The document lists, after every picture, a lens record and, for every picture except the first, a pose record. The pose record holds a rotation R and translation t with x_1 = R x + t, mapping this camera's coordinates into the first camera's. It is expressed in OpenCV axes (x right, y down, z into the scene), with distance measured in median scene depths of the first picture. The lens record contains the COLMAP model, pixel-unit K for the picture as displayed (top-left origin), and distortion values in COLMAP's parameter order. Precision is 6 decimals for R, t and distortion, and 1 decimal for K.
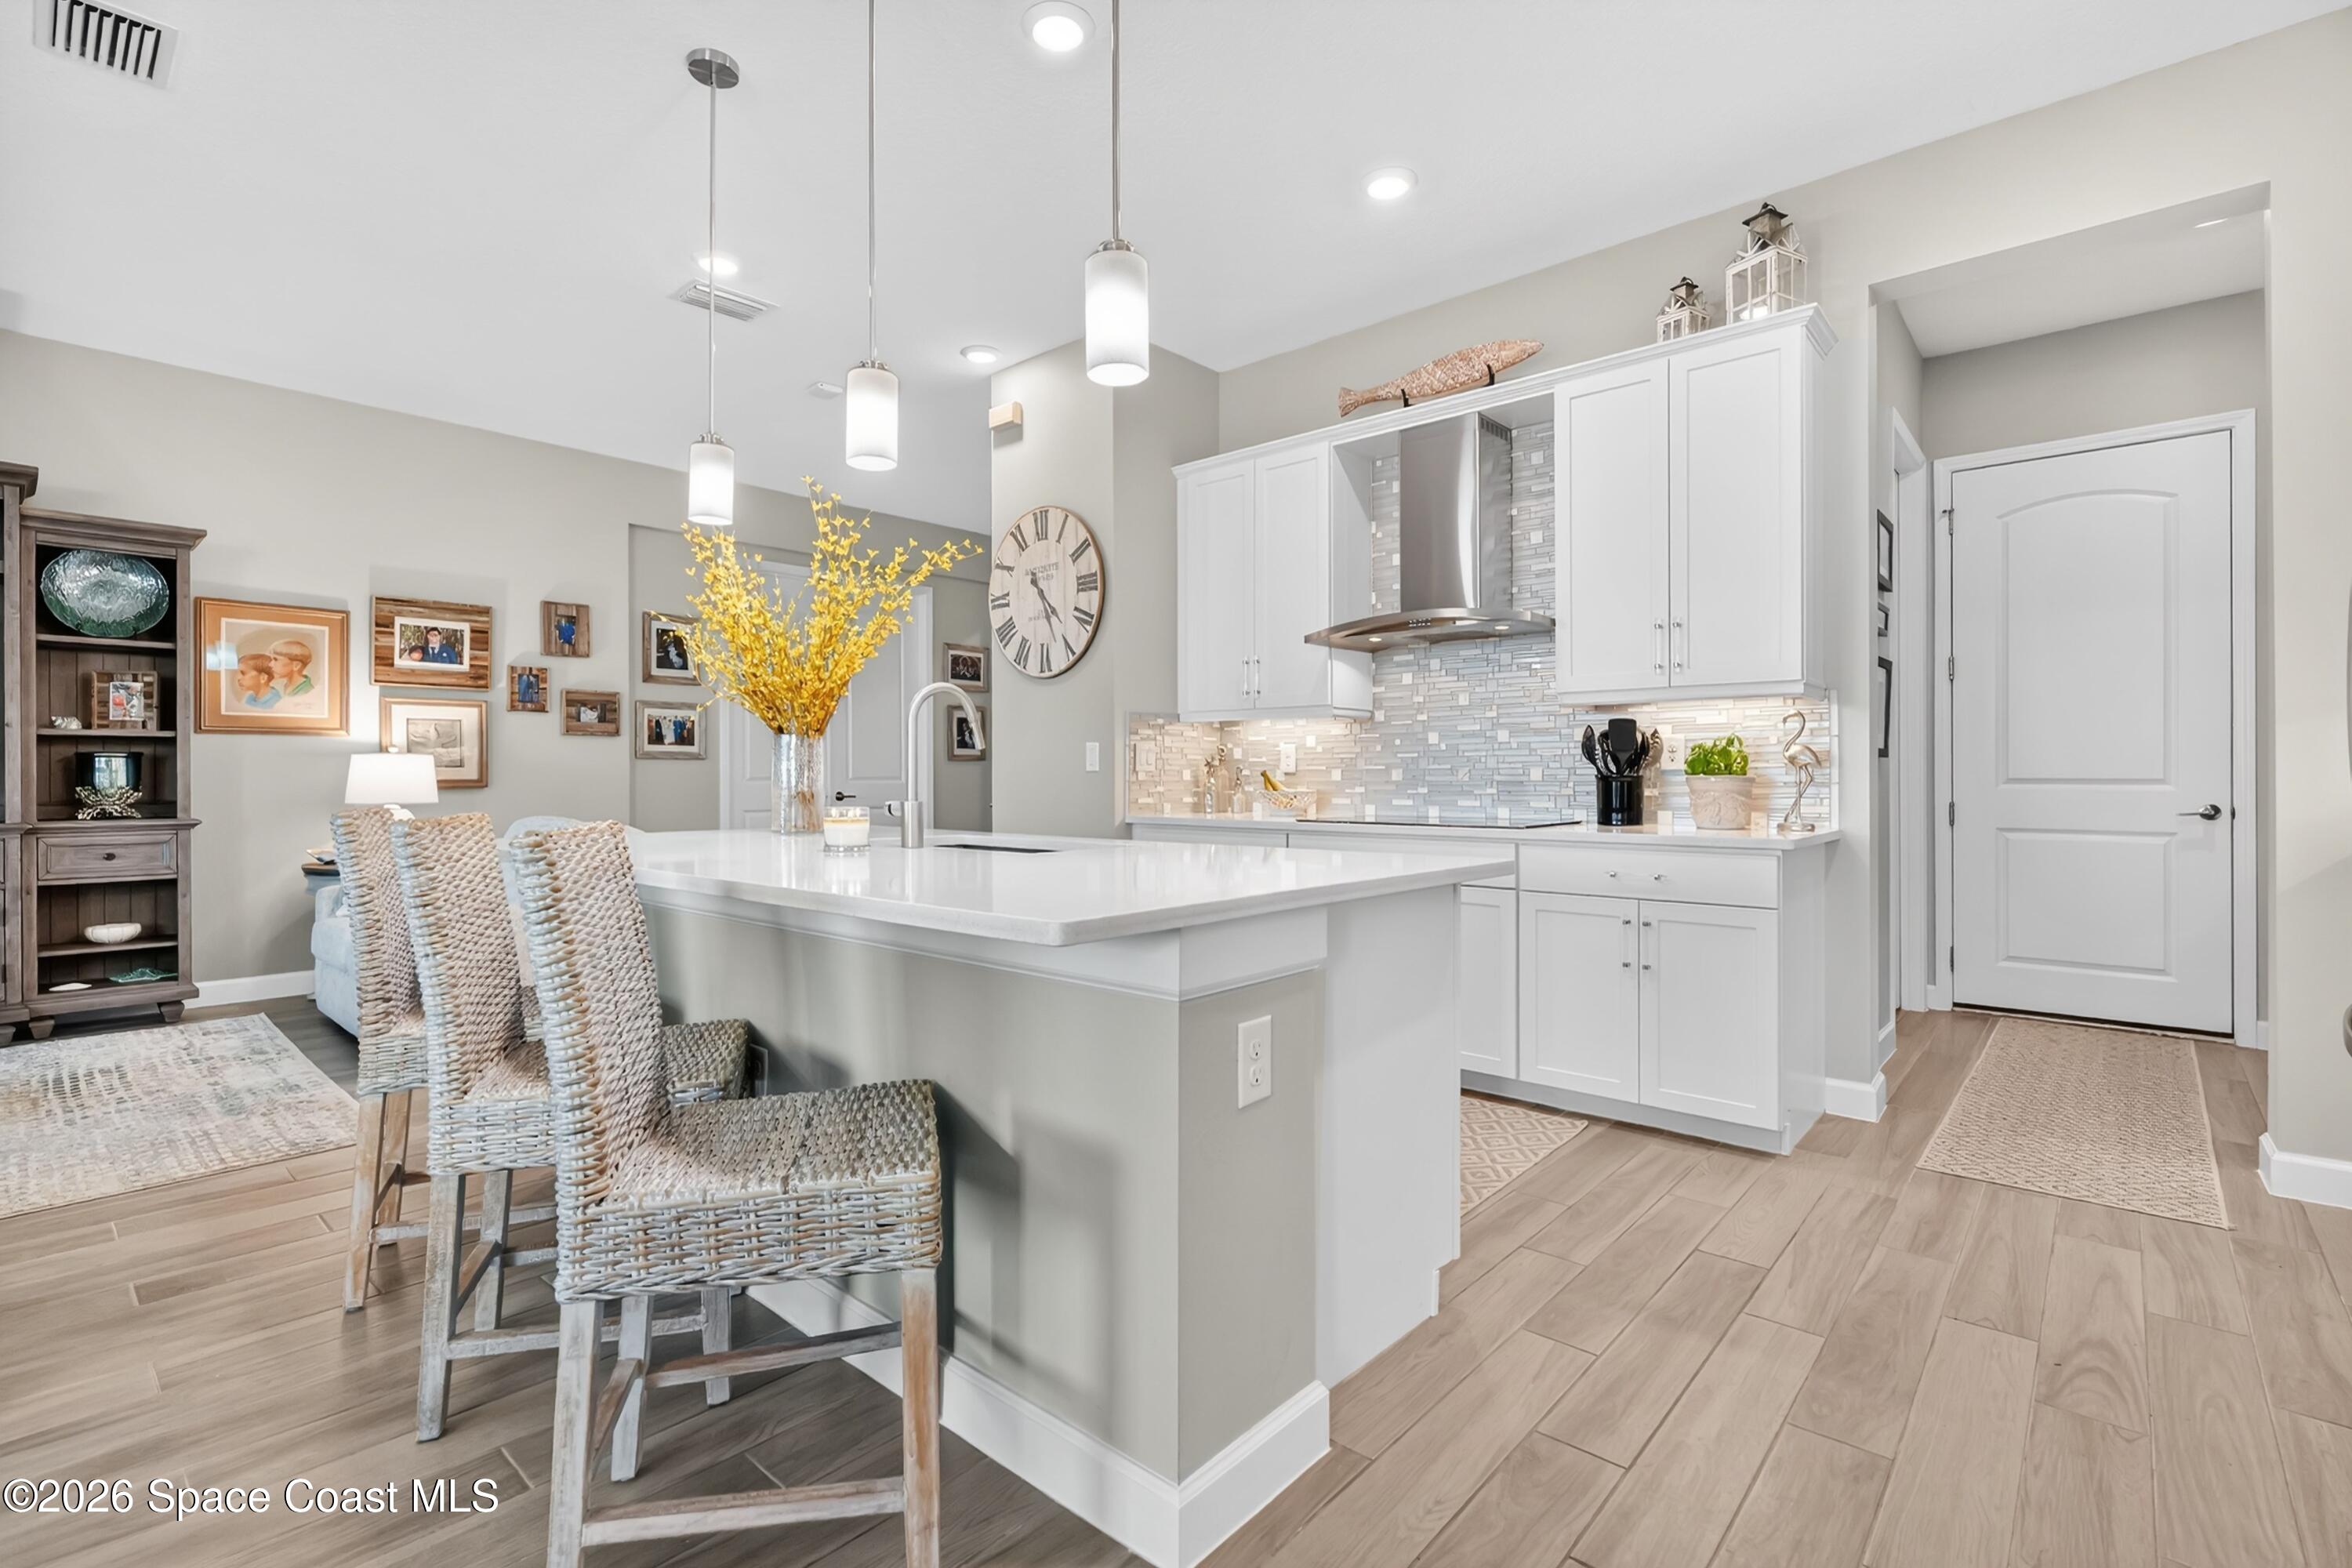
lens RADIAL K [[1069.9, 0, 1136.9], [0, 1069.9, 769.4], [0, 0, 1]] dist [-0.000695, -0.000006]
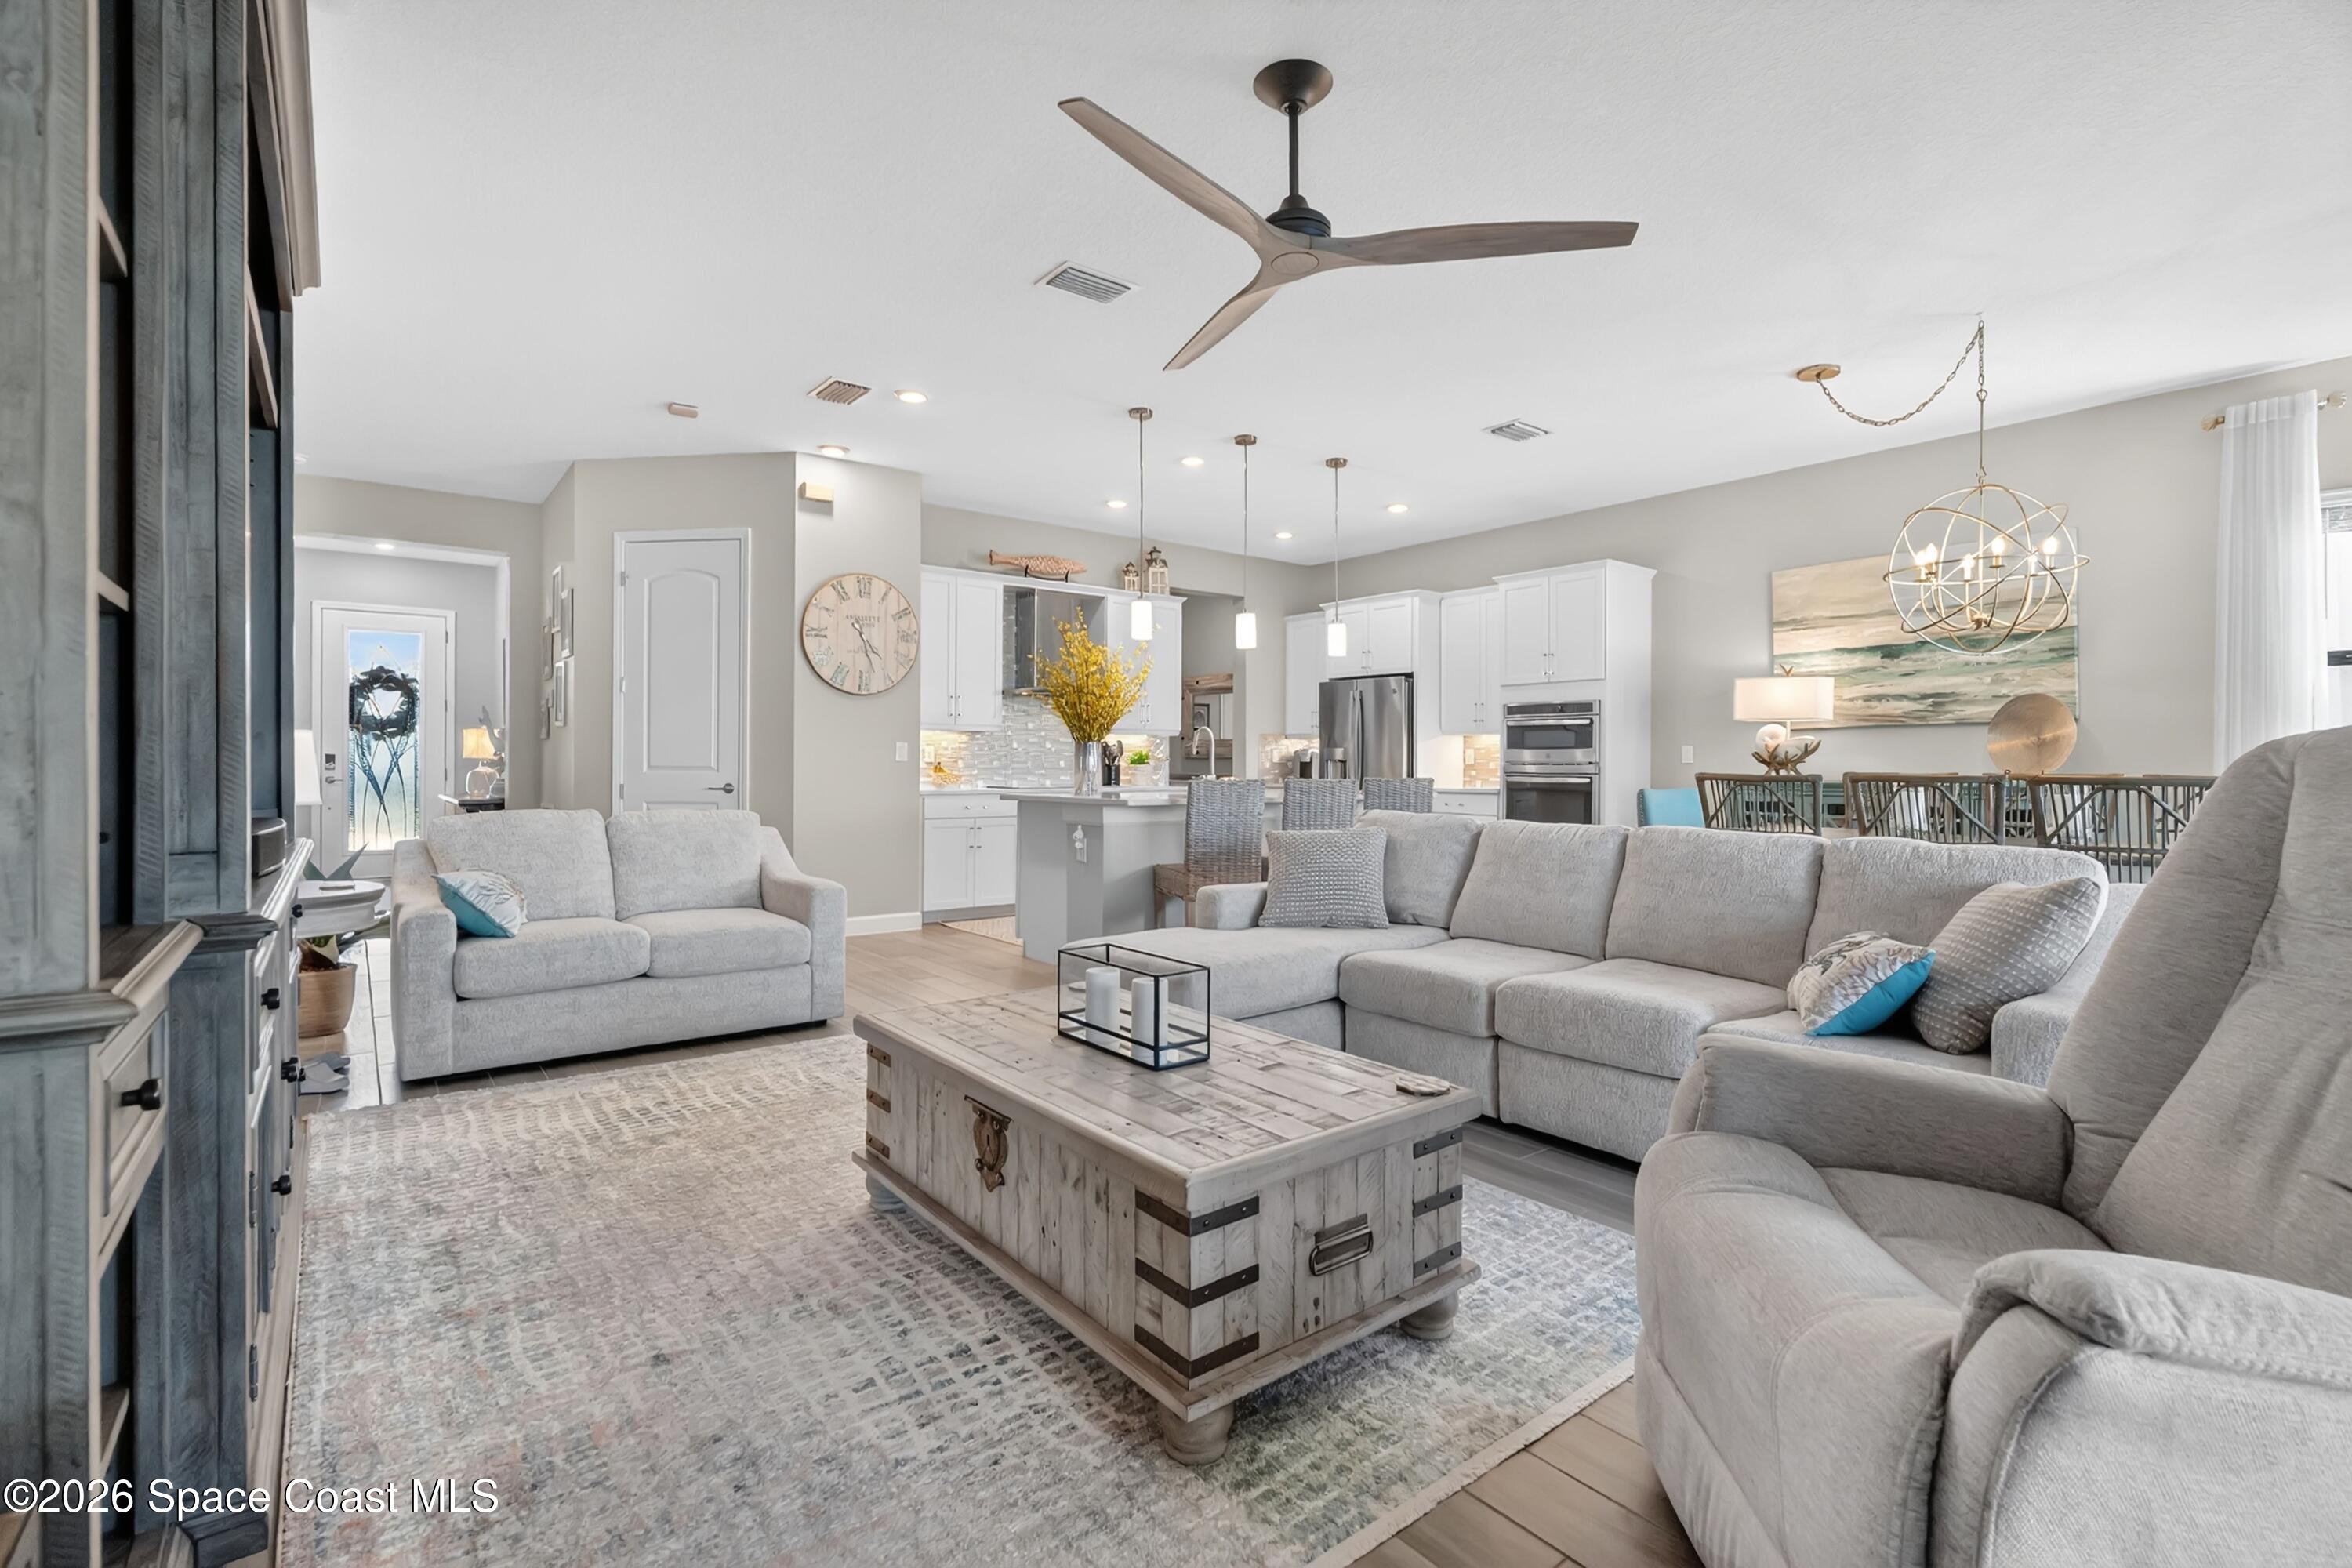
lens RADIAL K [[1069.9, 0, 1136.9], [0, 1069.9, 769.4], [0, 0, 1]] dist [-0.000695, -0.000006]
pose [[0.182881, -0.004559, 0.983124, -1.424159], [-0.005600, 0.999968, 0.005679, 0.003127], [-0.983119, -0.006544, 0.182850, 0.387733]]
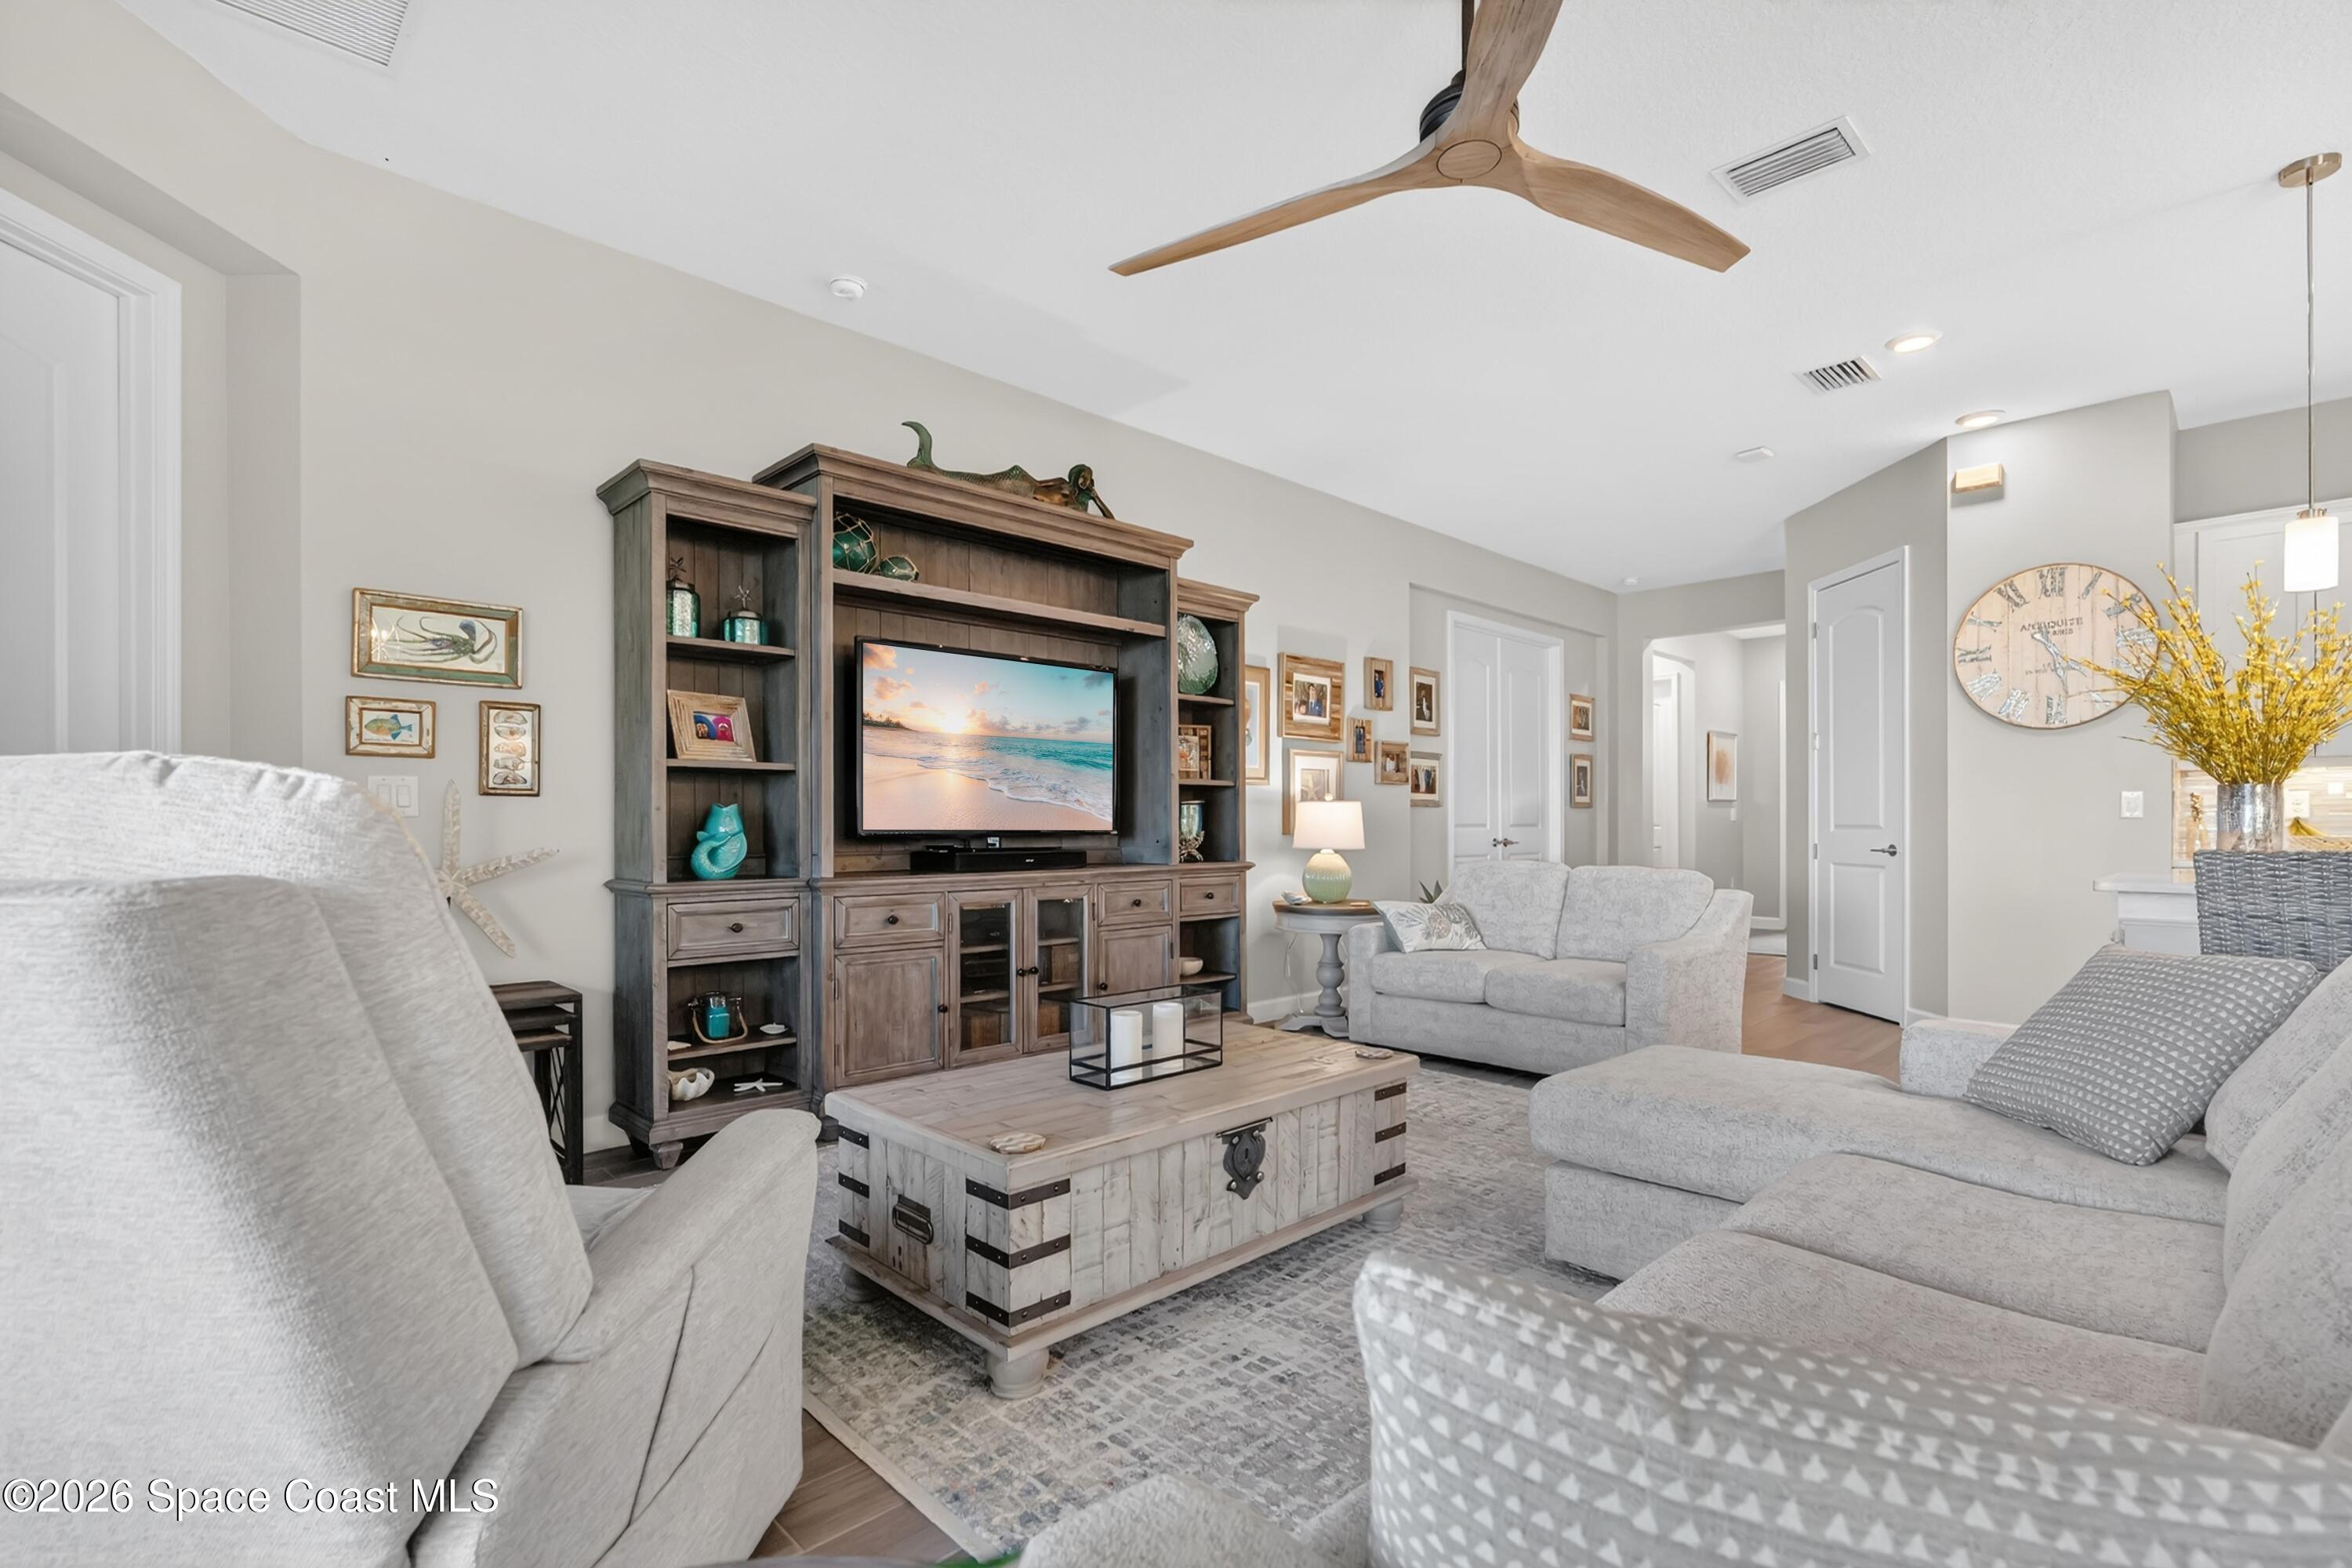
lens RADIAL K [[1063.4, 0, 1194.8], [0, 1063.4, 830.1], [0, 0, 1]] dist [-0.002434, -0.000545]
pose [[0.998853, 0.000296, -0.047886, -0.879567], [0.000243, 0.999937, 0.011246, 0.002099], [0.047886, -0.011245, 0.998790, -0.075757]]
